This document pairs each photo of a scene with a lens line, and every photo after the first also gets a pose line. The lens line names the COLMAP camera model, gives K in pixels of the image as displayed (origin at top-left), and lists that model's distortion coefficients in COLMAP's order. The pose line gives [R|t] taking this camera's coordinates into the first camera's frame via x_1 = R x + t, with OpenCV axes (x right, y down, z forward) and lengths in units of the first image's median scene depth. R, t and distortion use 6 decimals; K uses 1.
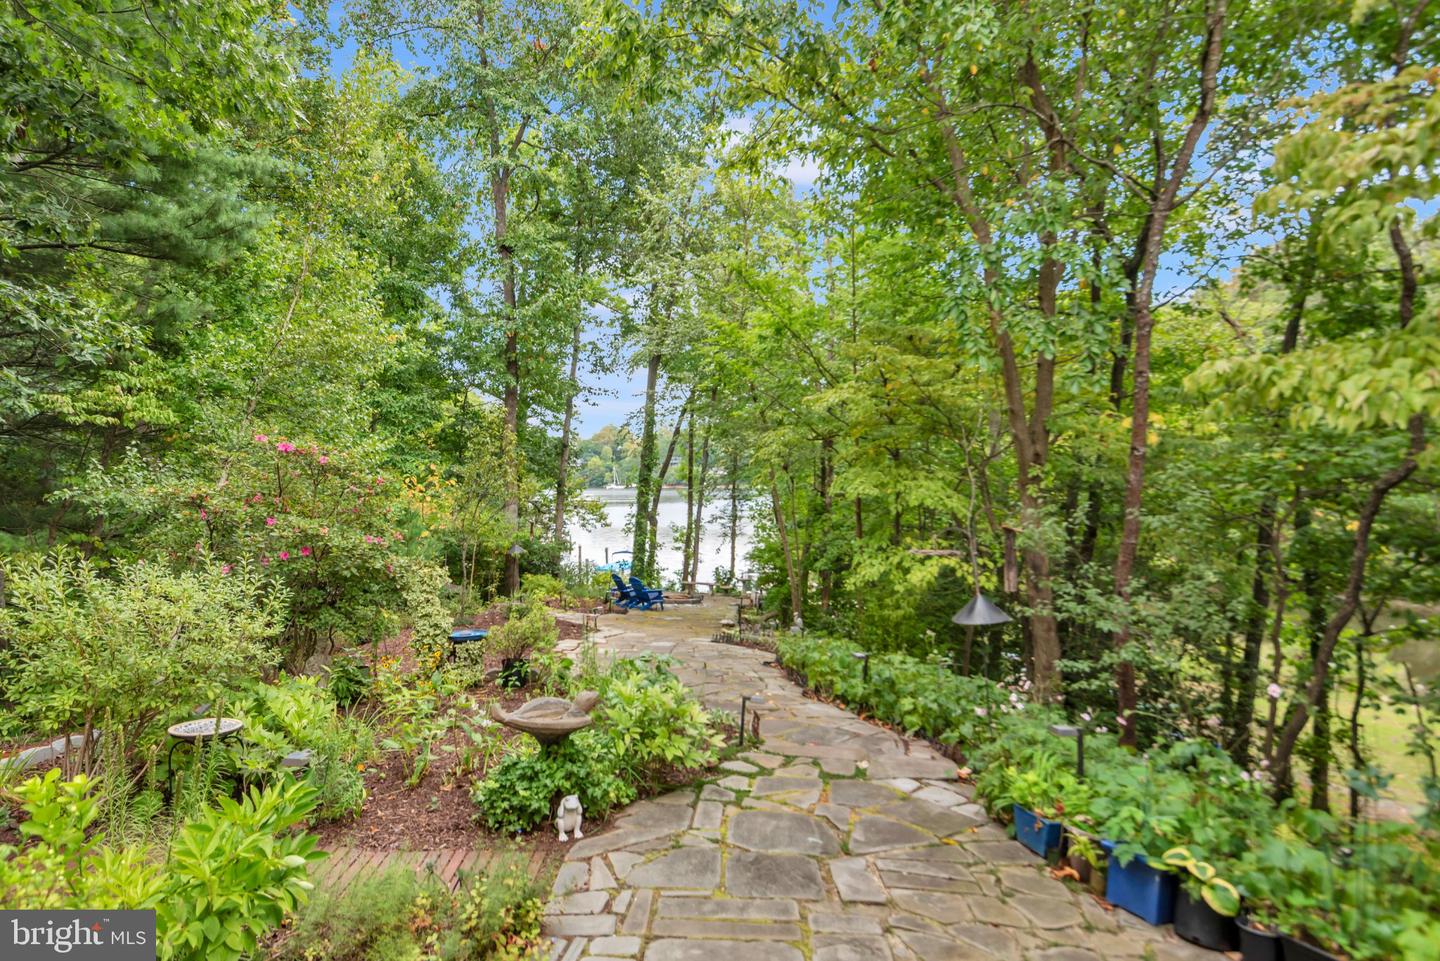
lens RADIAL K [[764.7, 0, 677.3], [0, 764.7, 479.5], [0, 0, 1]] dist [0.037114, -0.002782]
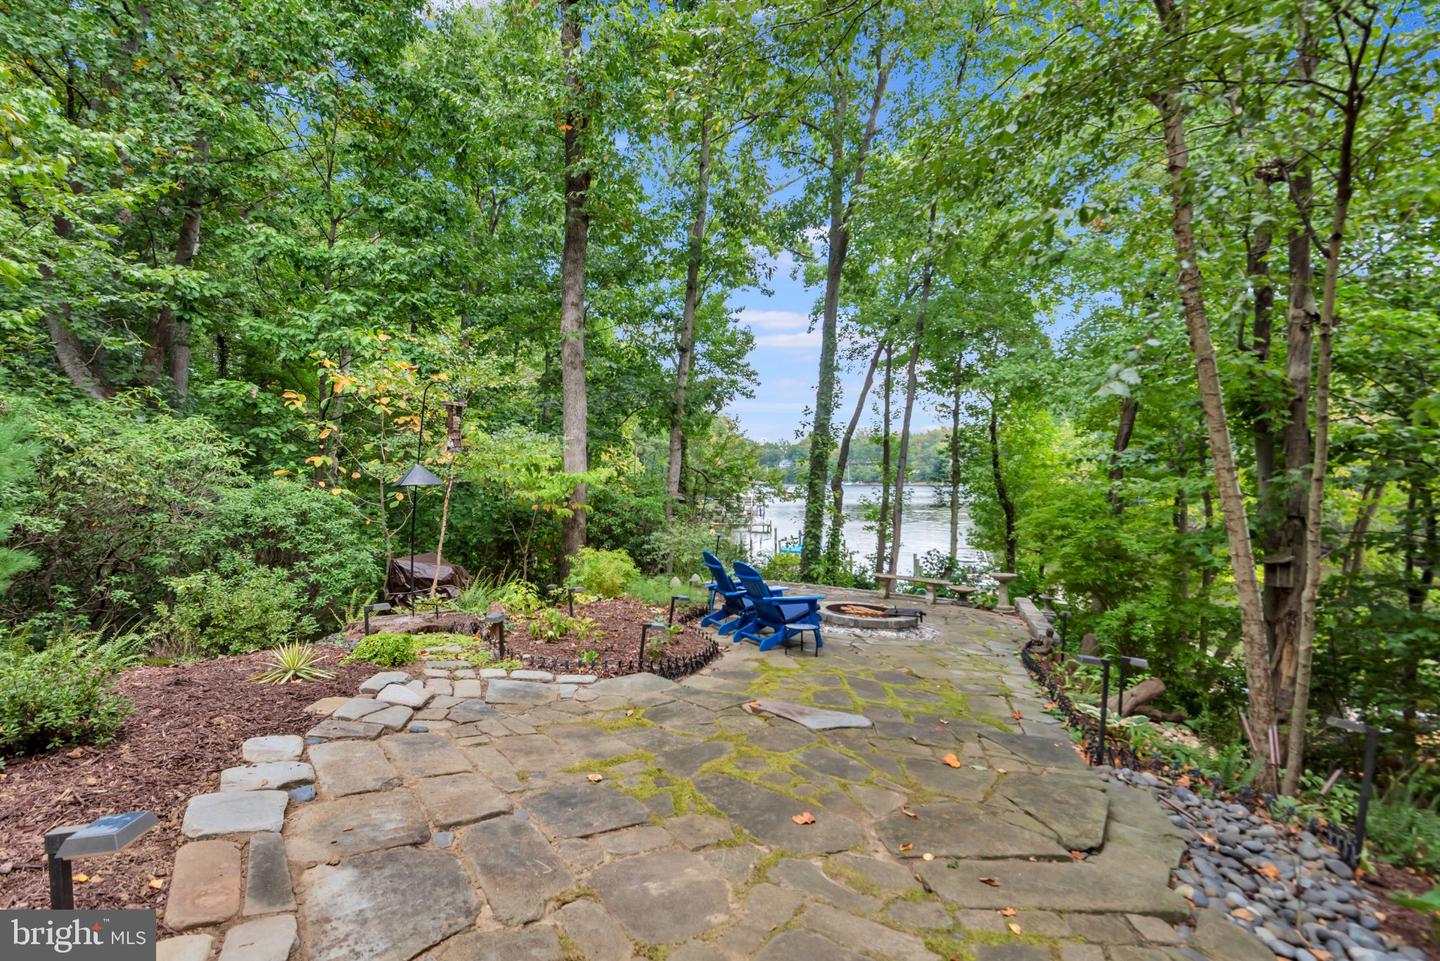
lens RADIAL K [[768.0, 0, 668.3], [0, 768.0, 435.6], [0, 0, 1]] dist [0.025730, -0.000753]
pose [[0.966915, 0.002370, -0.255087, 0.012082], [-0.010353, 0.999498, -0.029958, 0.135130], [0.254888, 0.031607, 0.966454, 1.091280]]
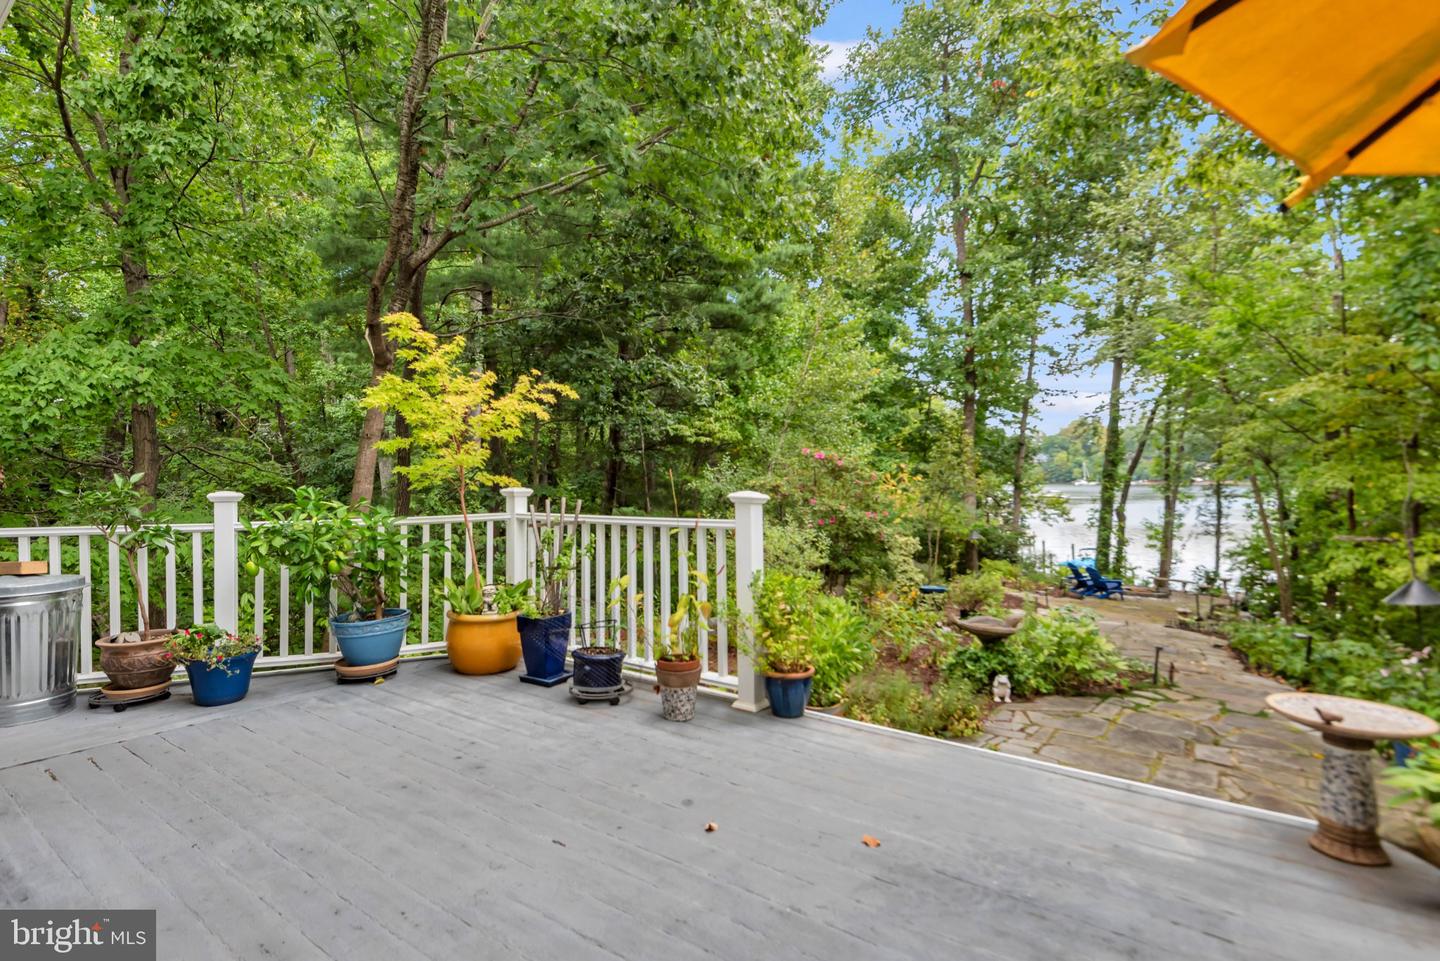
lens RADIAL K [[682.8, 0, 728.1], [0, 682.8, 478.2], [0, 0, 1]] dist [0.022560, -0.007967]
pose [[0.849478, -0.003818, -0.527611, 0.035871], [0.005354, 0.999985, 0.001385, 0.001105], [0.527597, -0.004002, 0.849485, -0.136555]]
